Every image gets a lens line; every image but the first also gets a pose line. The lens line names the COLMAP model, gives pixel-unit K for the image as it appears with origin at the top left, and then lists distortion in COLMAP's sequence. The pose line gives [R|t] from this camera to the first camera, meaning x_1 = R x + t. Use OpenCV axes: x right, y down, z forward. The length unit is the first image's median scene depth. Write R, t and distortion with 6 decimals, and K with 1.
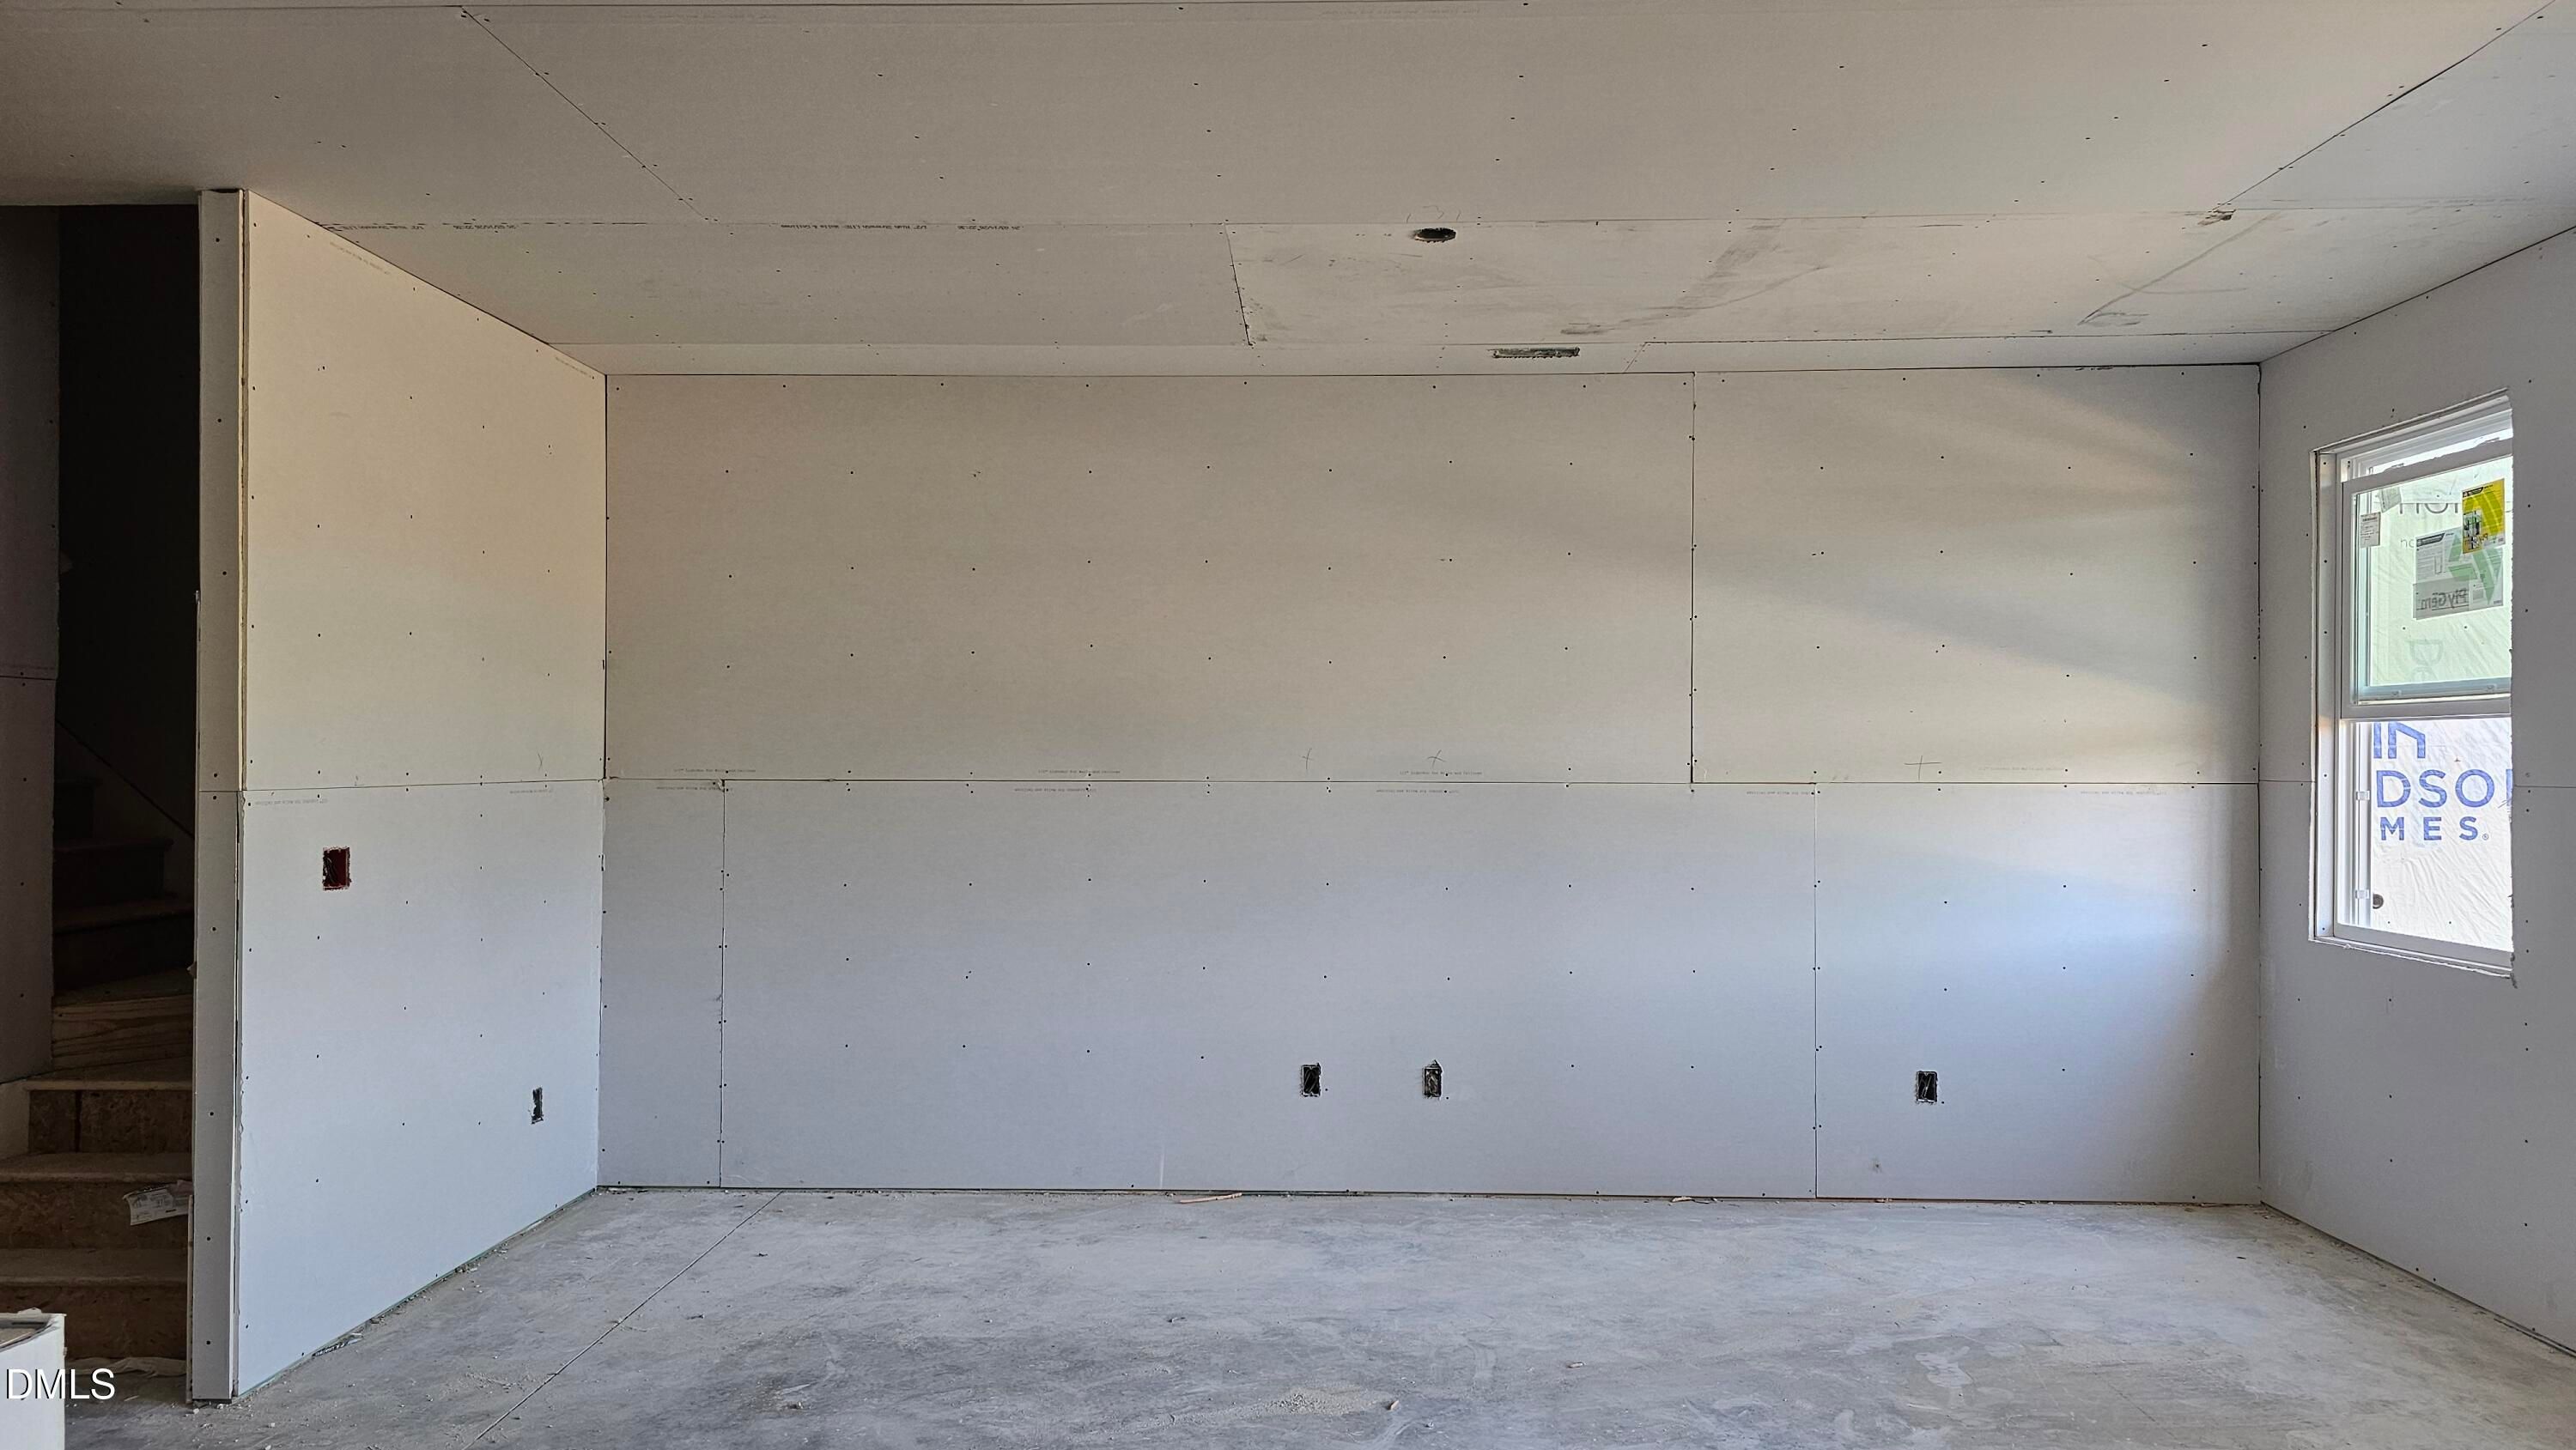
lens RADIAL K [[1723.1, 0, 1290.9], [0, 1723.1, 733.9], [0, 0, 1]] dist [0.035093, -0.001661]
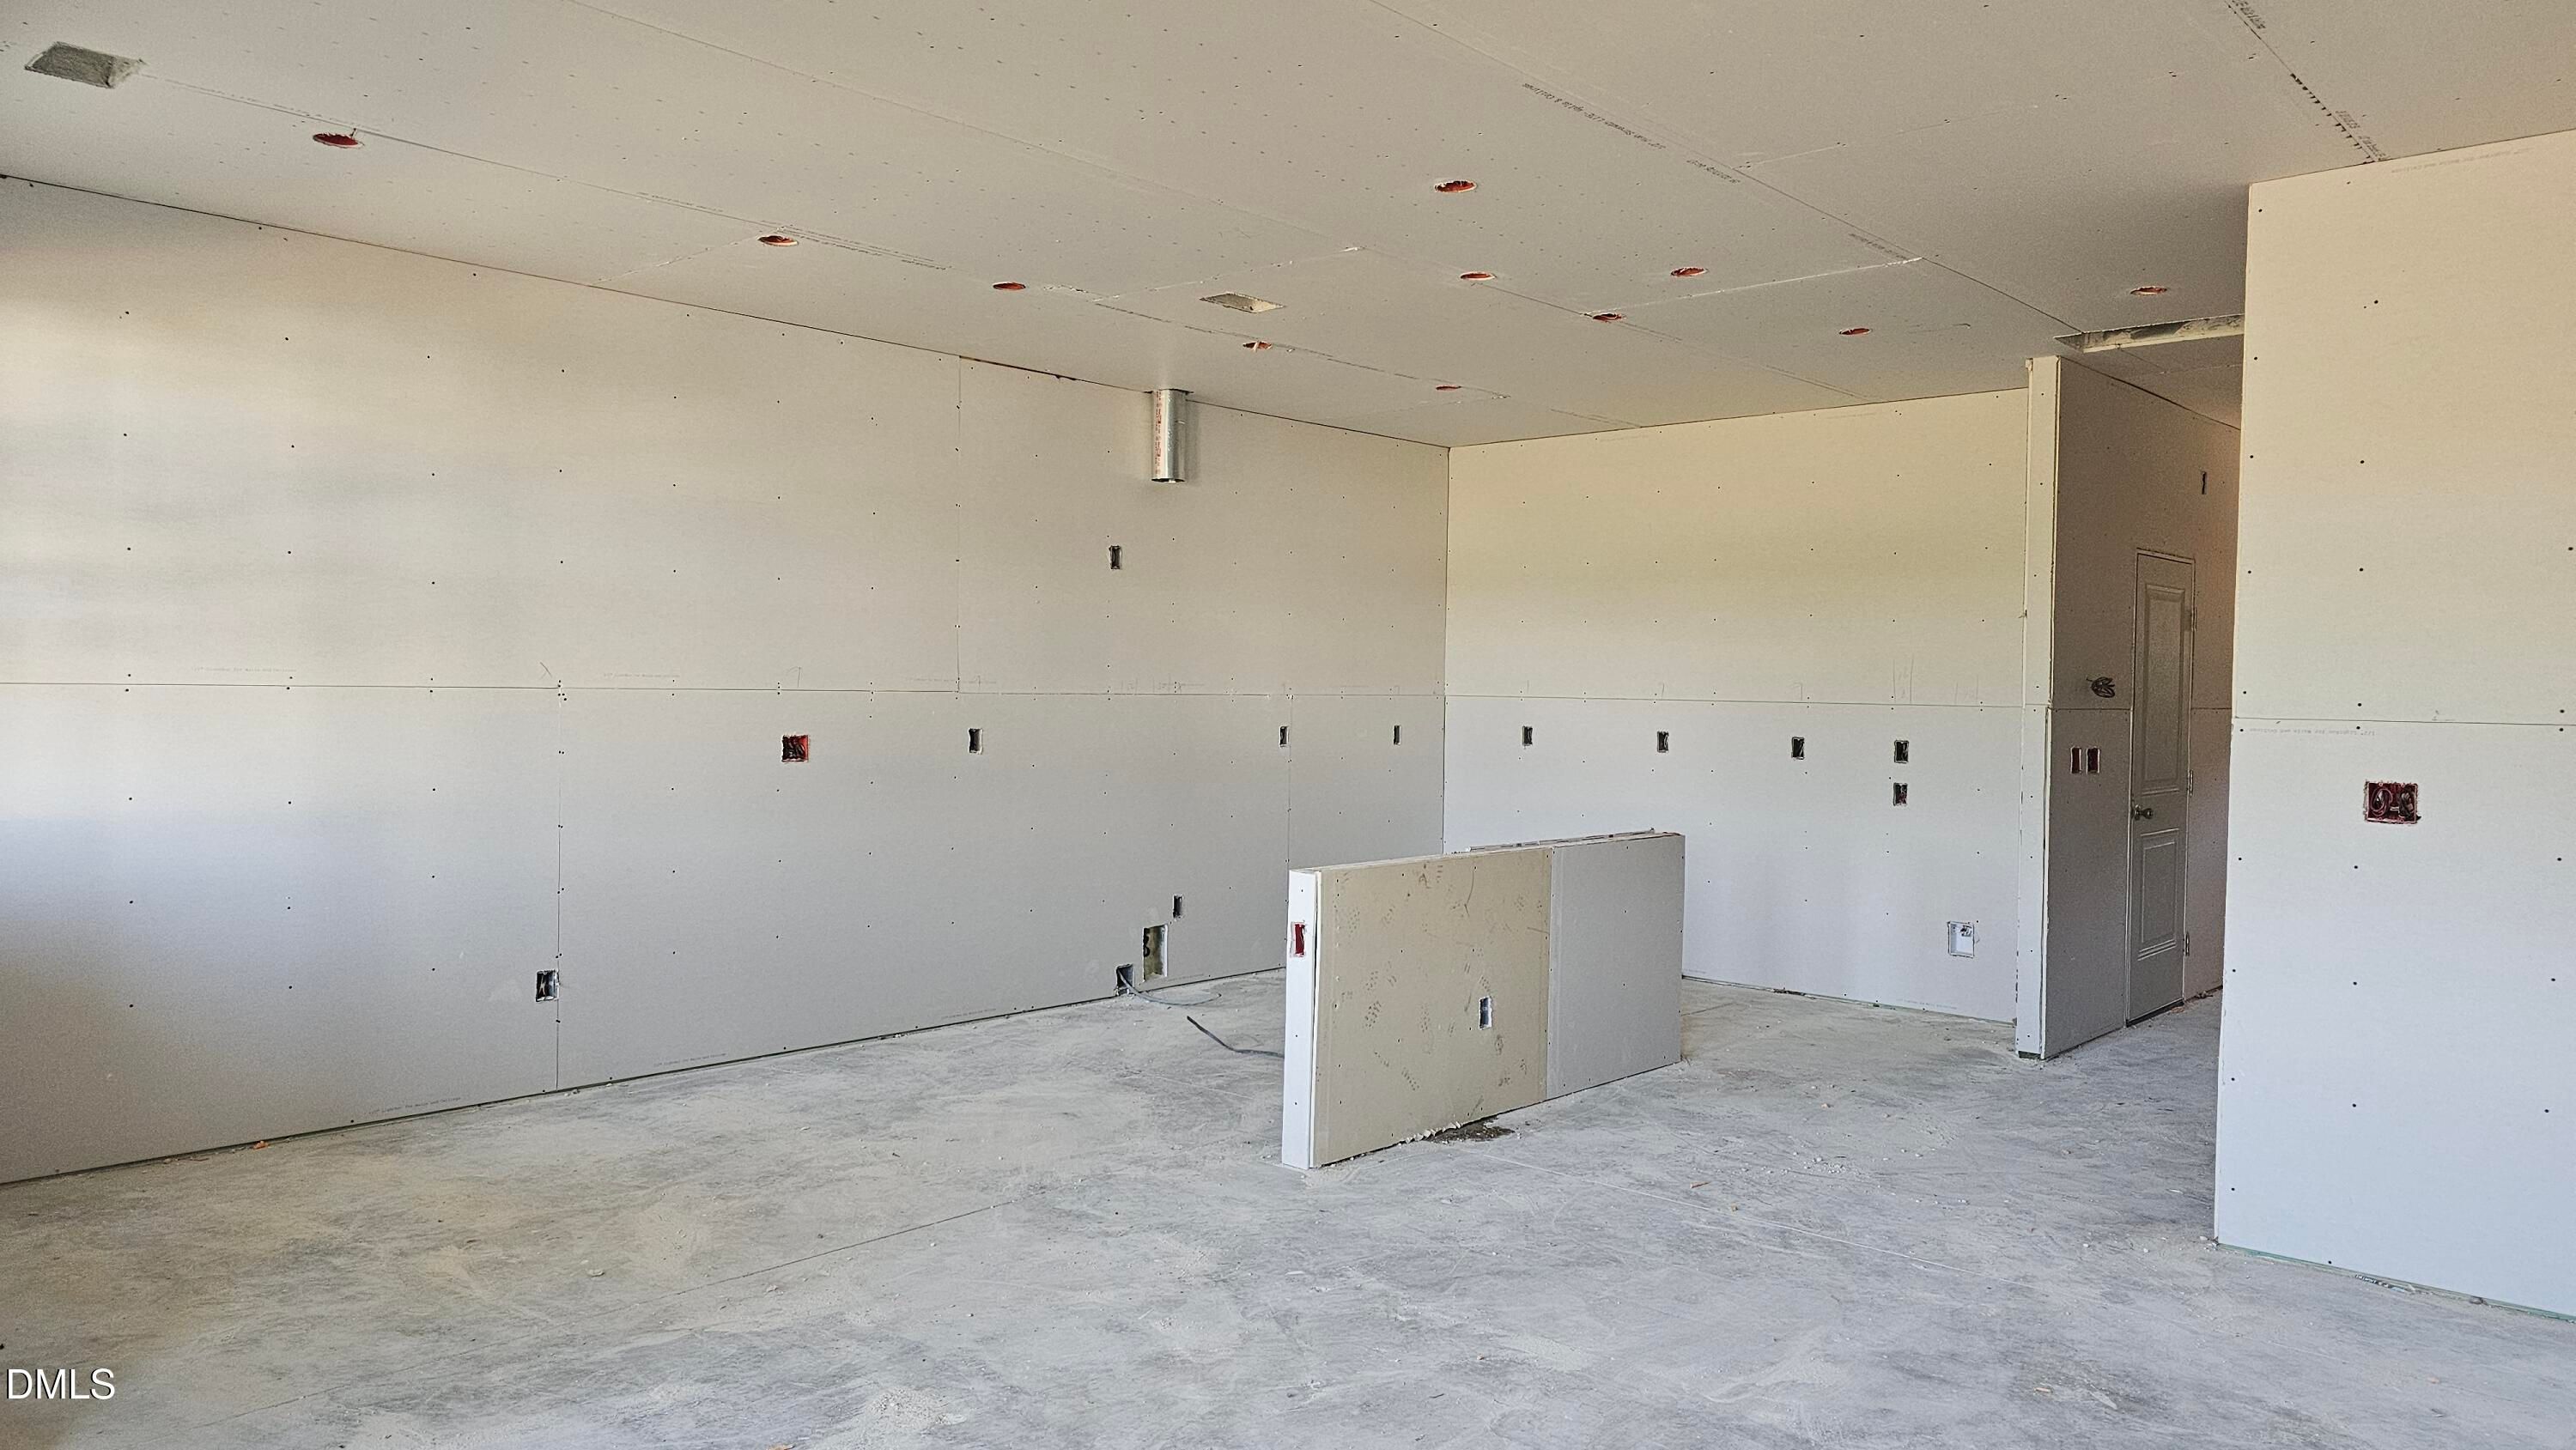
lens RADIAL K [[1723.1, 0, 1290.9], [0, 1723.1, 733.9], [0, 0, 1]] dist [0.035093, -0.001661]
pose [[-0.652409, 0.013069, -0.757755, 0.643054], [-0.001948, 0.999819, 0.018920, 0.022468], [0.757865, 0.013820, -0.652265, 1.244973]]
